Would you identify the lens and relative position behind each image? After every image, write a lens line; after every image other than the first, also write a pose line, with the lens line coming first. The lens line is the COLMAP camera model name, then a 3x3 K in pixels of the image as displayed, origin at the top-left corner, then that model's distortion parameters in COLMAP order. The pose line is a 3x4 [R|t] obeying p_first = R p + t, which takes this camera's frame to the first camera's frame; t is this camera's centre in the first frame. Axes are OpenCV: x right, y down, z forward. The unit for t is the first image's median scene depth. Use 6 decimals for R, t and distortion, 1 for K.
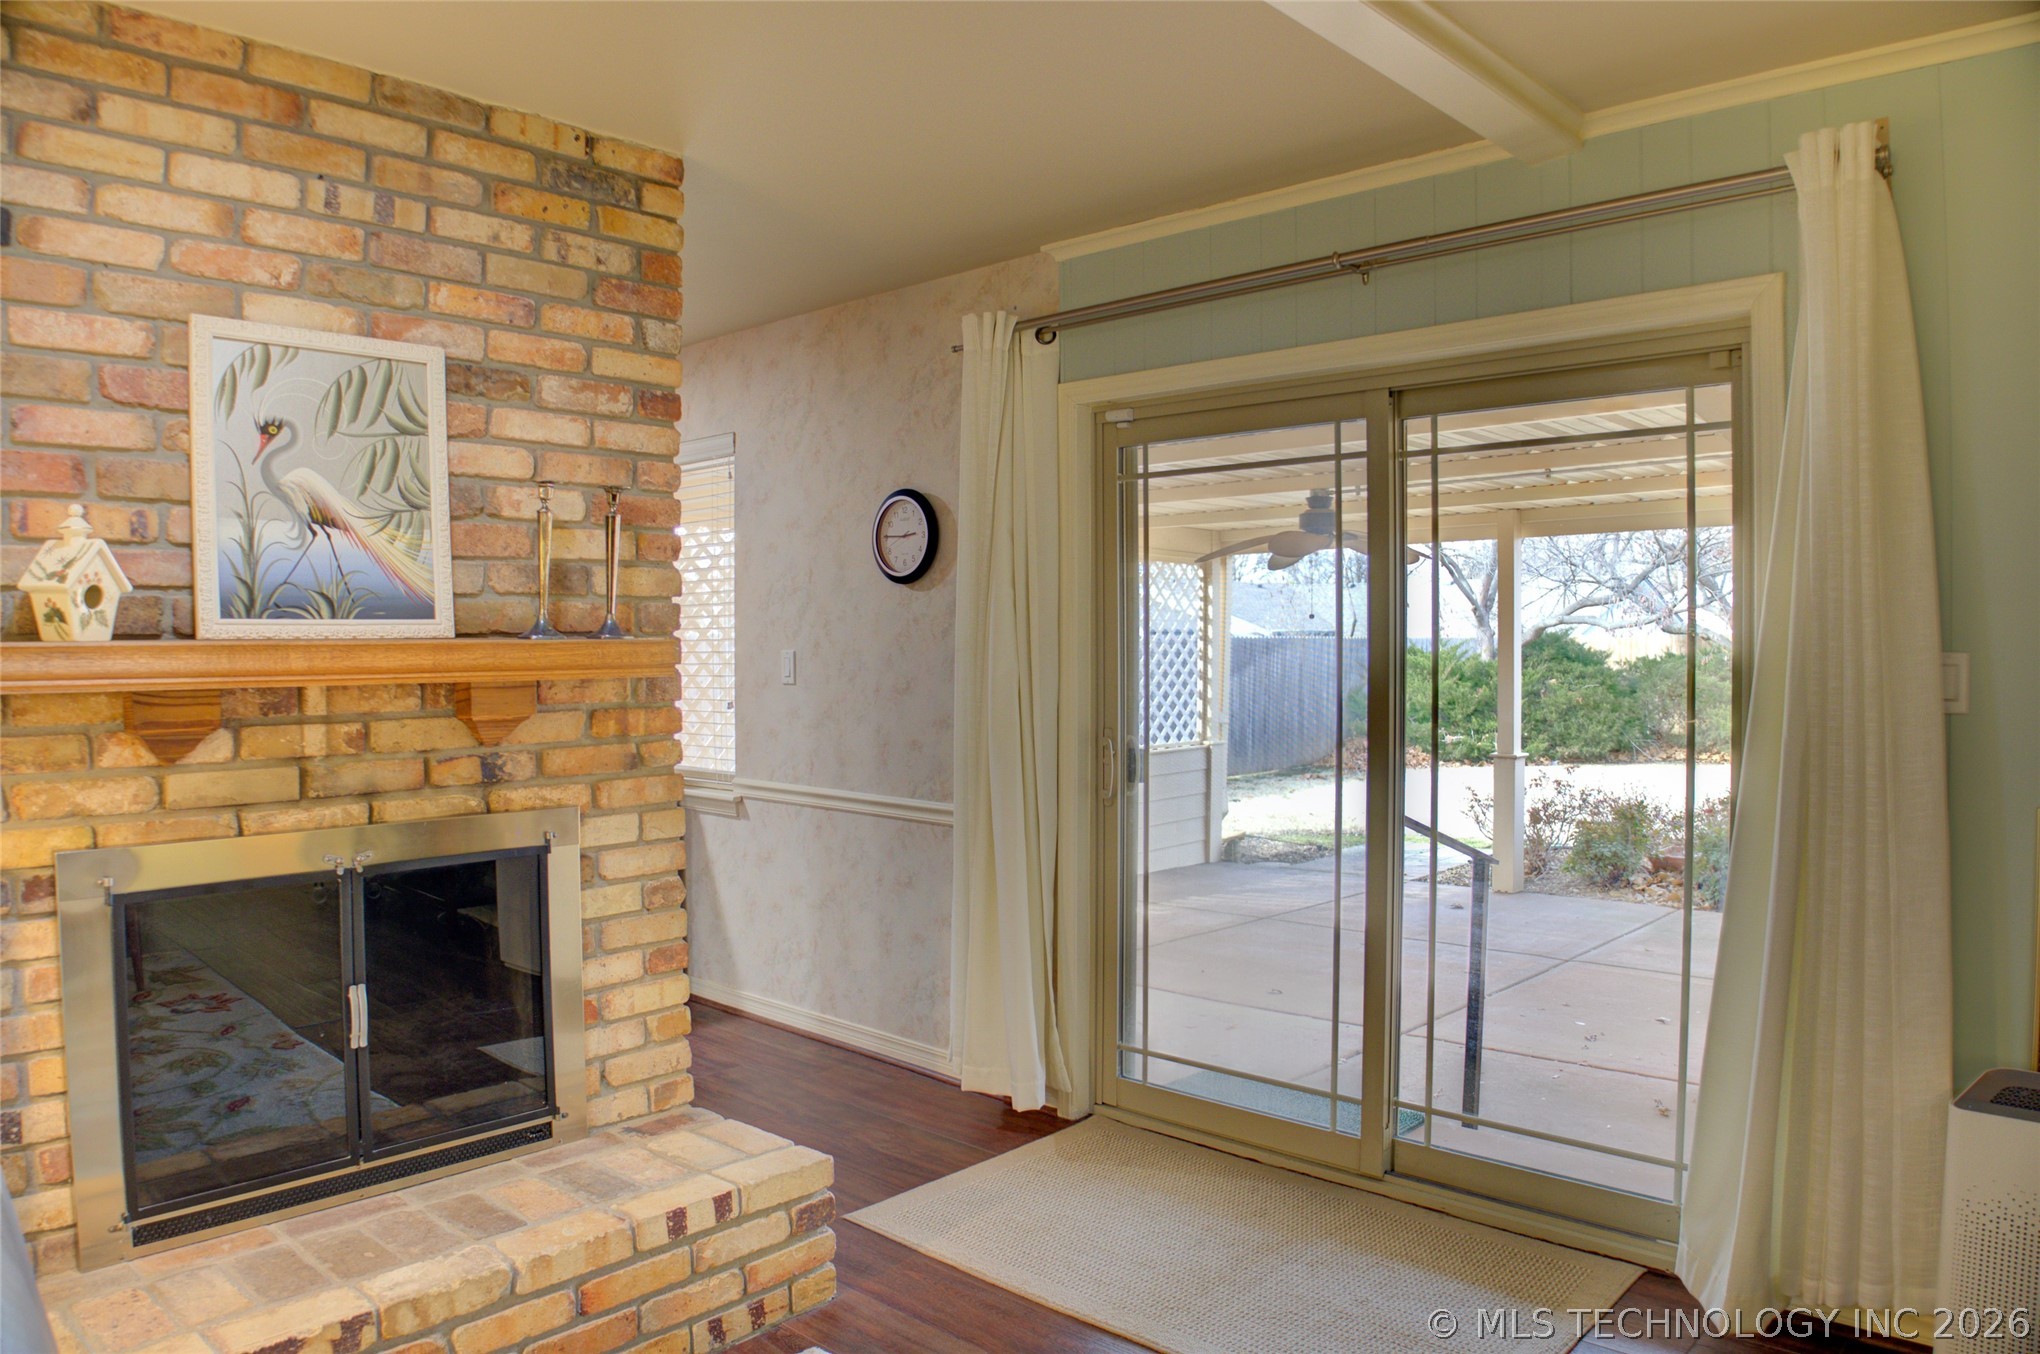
lens RADIAL K [[1382.4, 0, 1020.0], [0, 1382.4, 677.0], [0, 0, 1]] dist [-0.112104, 0.023330]
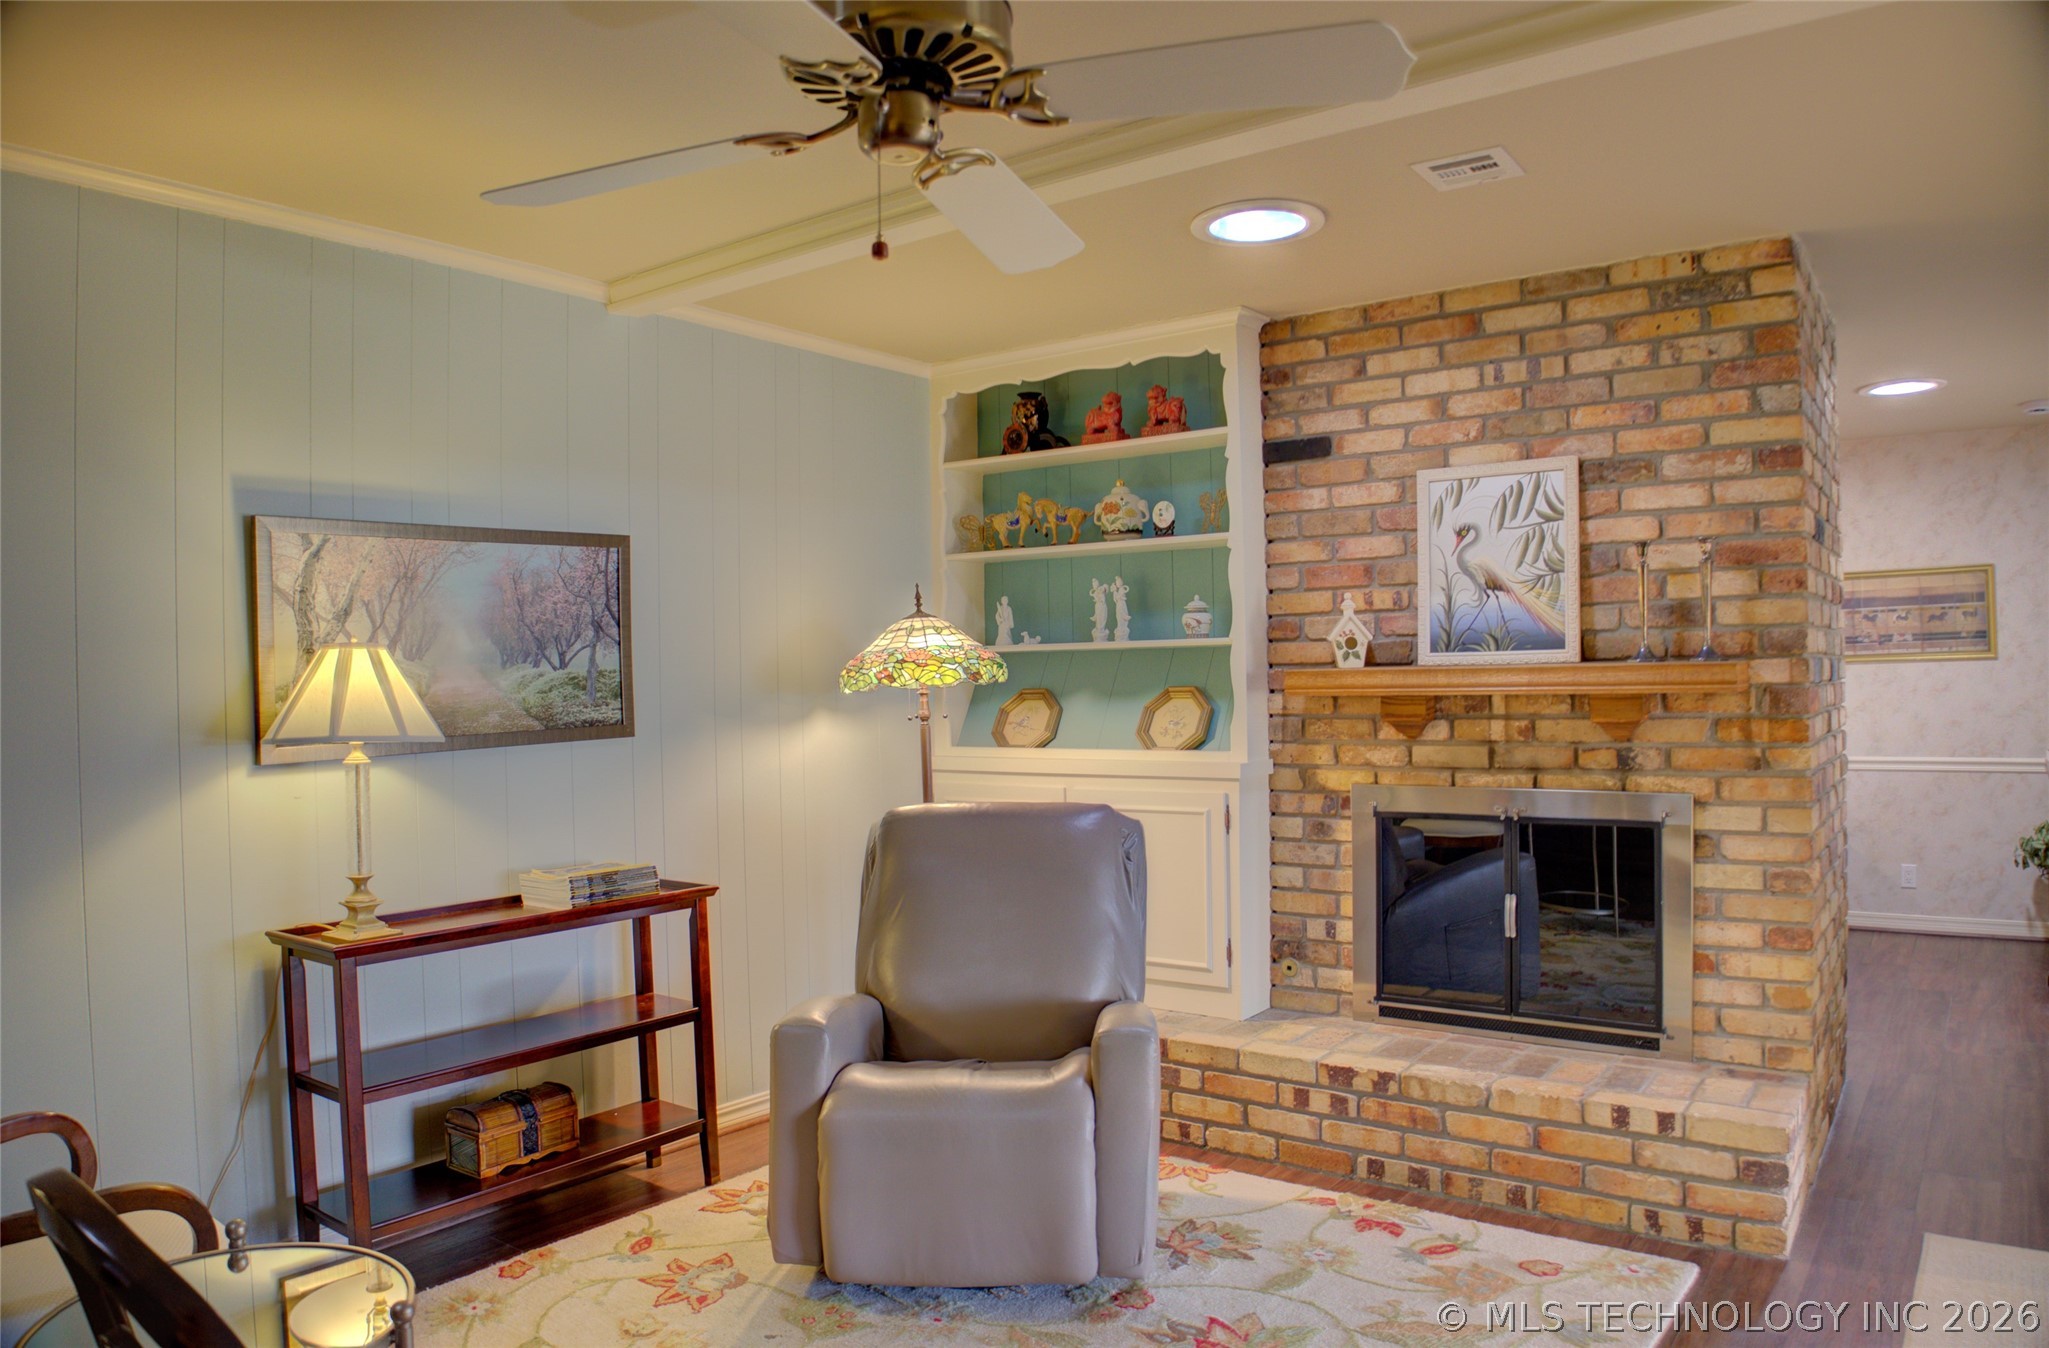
lens RADIAL K [[1380.3, 0, 1024.5], [0, 1380.3, 674.0], [0, 0, 1]] dist [-0.170915, 0.116068]
pose [[0.092375, 0.001961, -0.995722, 0.900509], [-0.006991, 0.999975, 0.001321, -0.014325], [0.995700, 0.006839, 0.092386, 0.298365]]
